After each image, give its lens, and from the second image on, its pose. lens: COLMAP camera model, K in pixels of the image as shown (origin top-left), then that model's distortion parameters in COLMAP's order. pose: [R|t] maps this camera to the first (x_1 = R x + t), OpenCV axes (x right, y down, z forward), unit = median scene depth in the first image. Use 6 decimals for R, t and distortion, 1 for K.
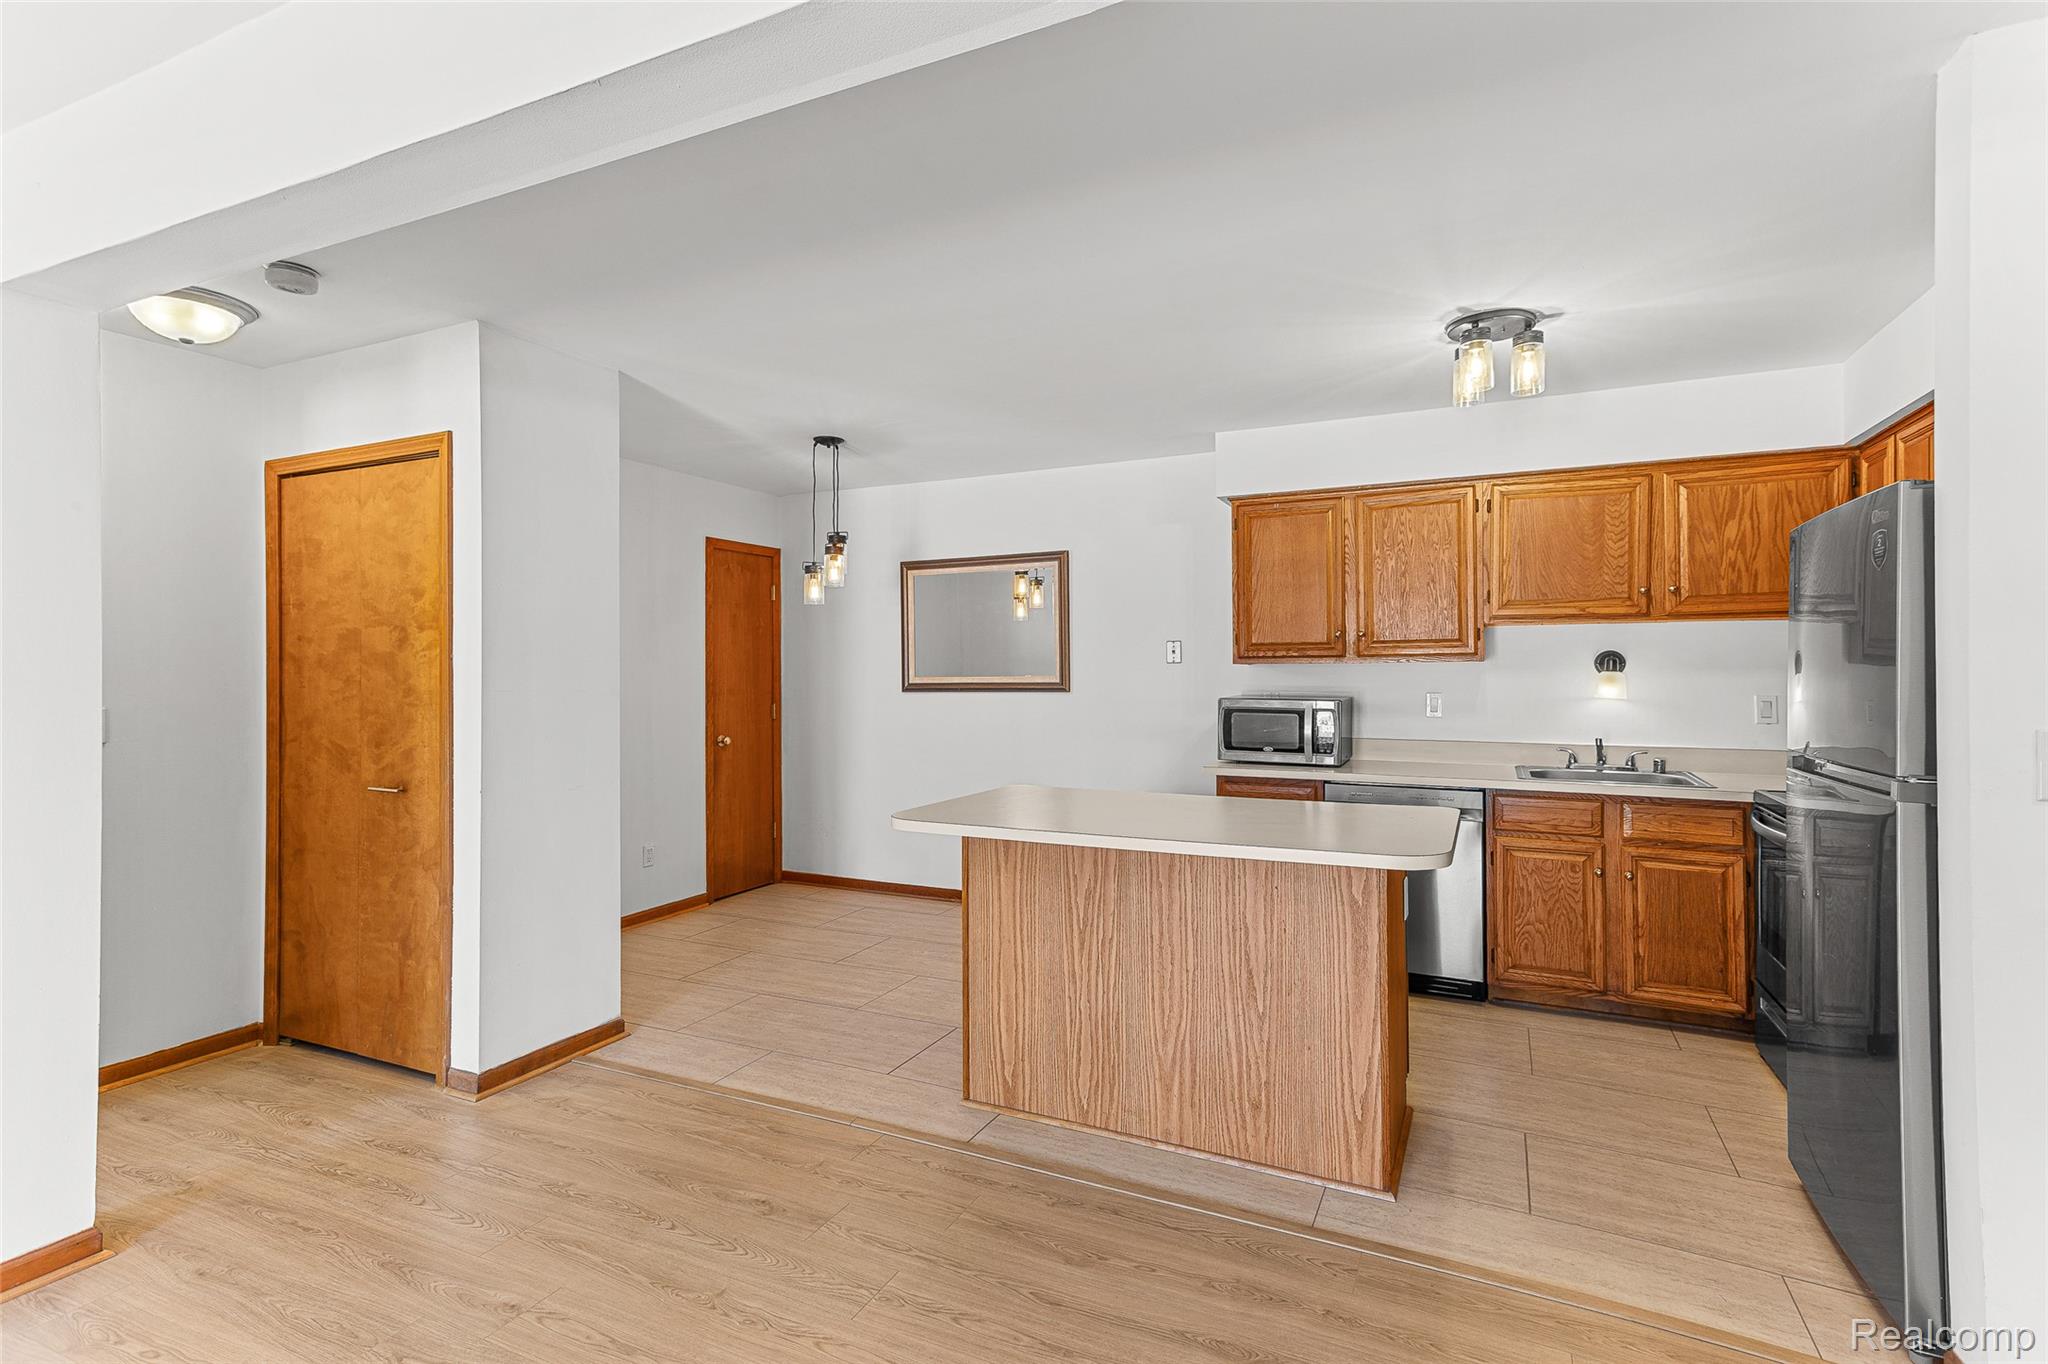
lens RADIAL K [[972.0, 0, 994.5], [0, 972.0, 665.1], [0, 0, 1]] dist [-0.003724, 0.017767]
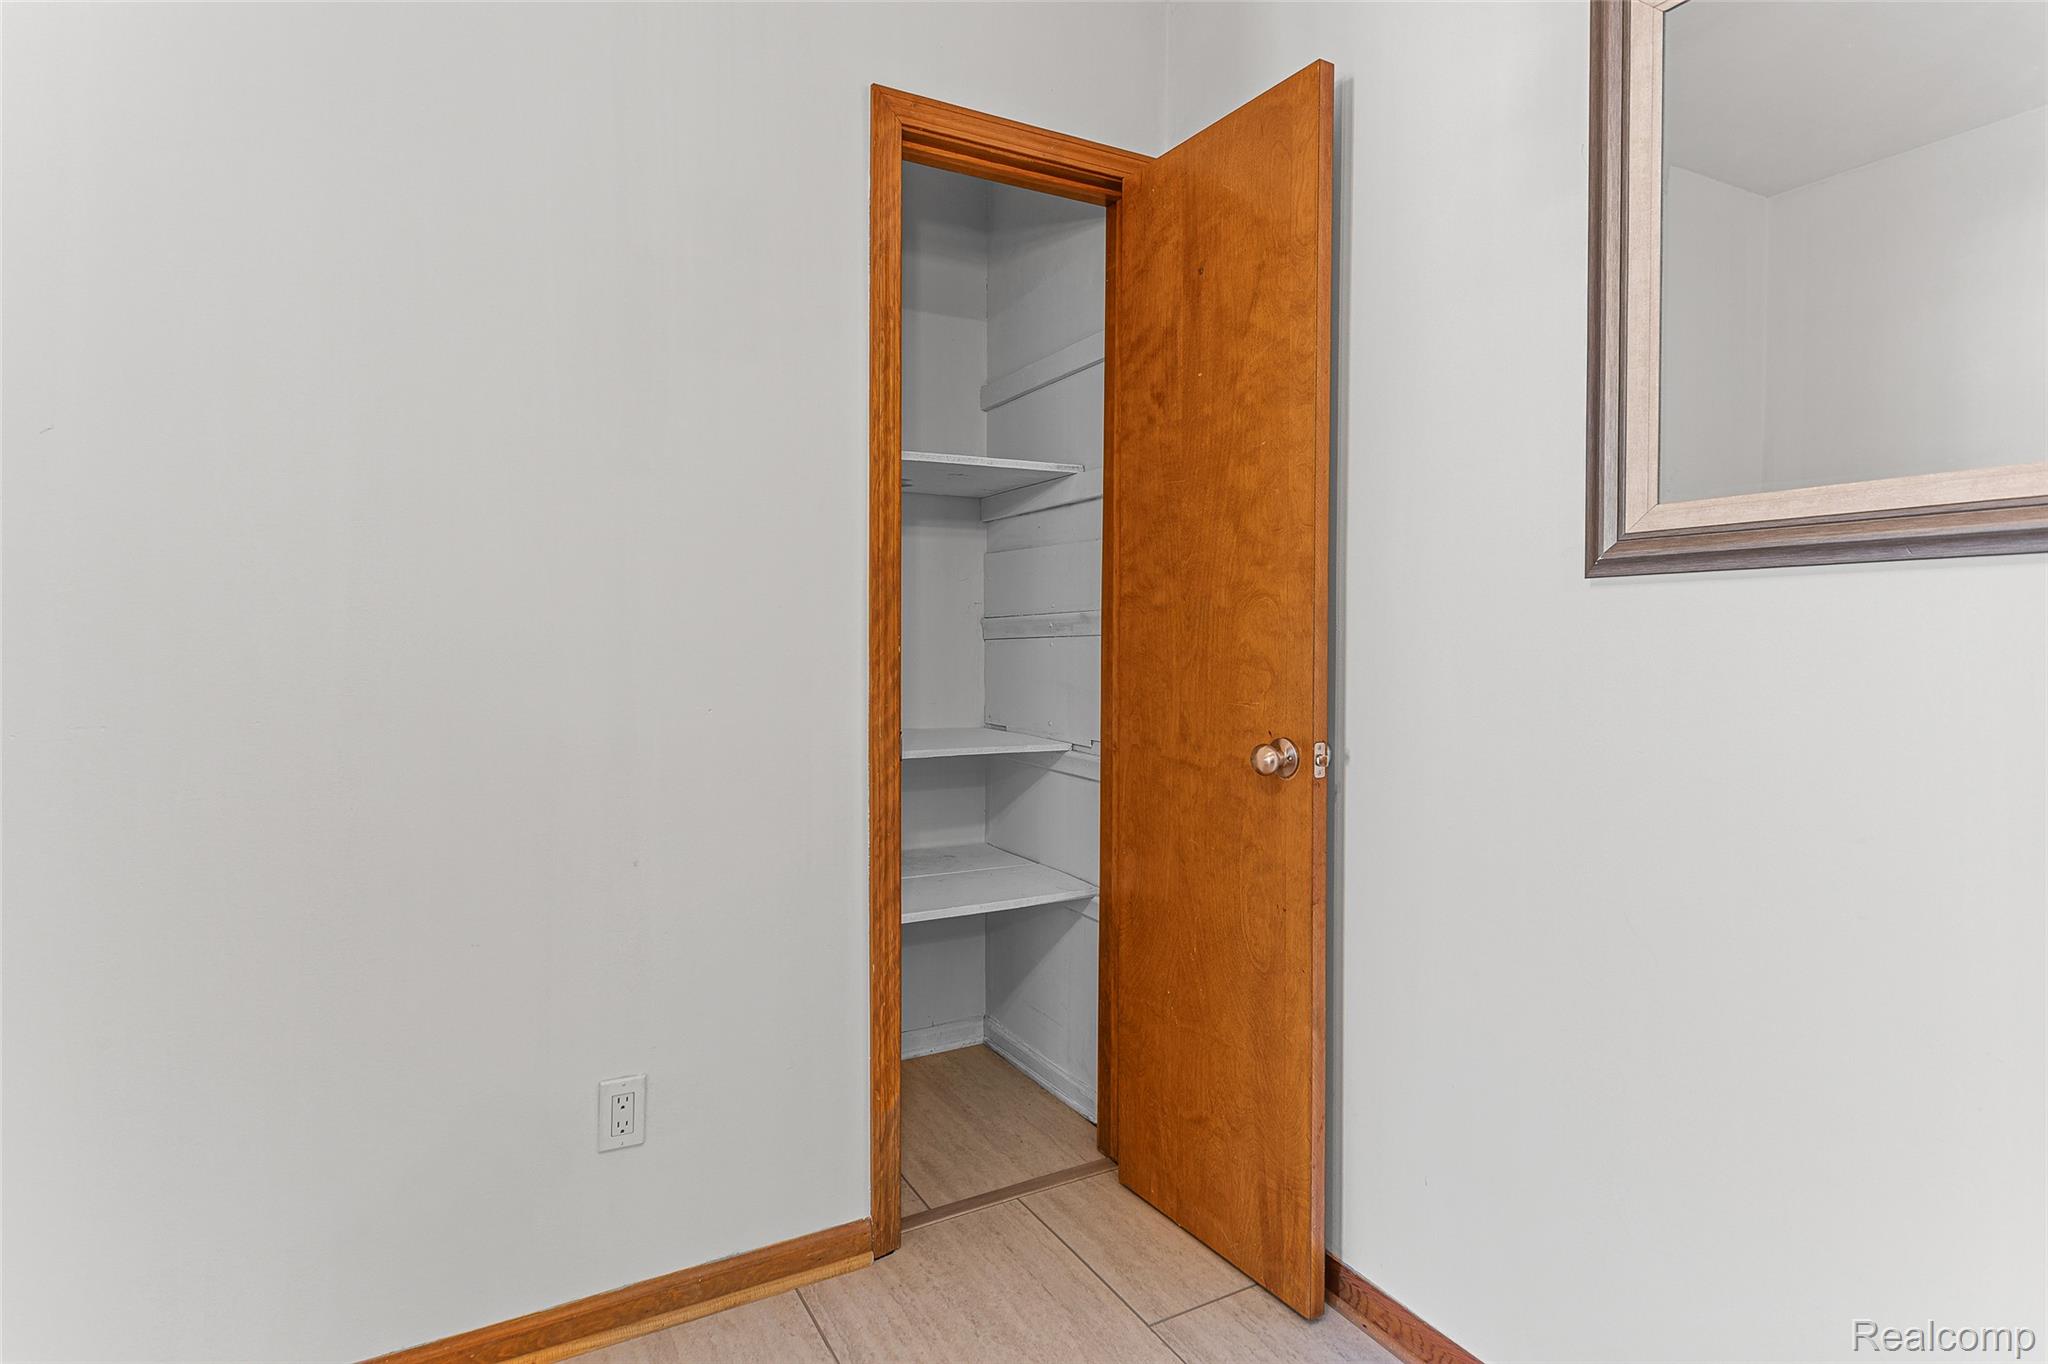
lens RADIAL K [[1079.5, 0, 971.4], [0, 1079.5, 628.2], [0, 0, 1]] dist [0.000186, 0.000203]
pose [[0.828016, 0.011657, -0.560584, -0.099662], [-0.002250, 0.999845, 0.017468, 0.048842], [0.560700, -0.013203, 0.827914, 0.984618]]
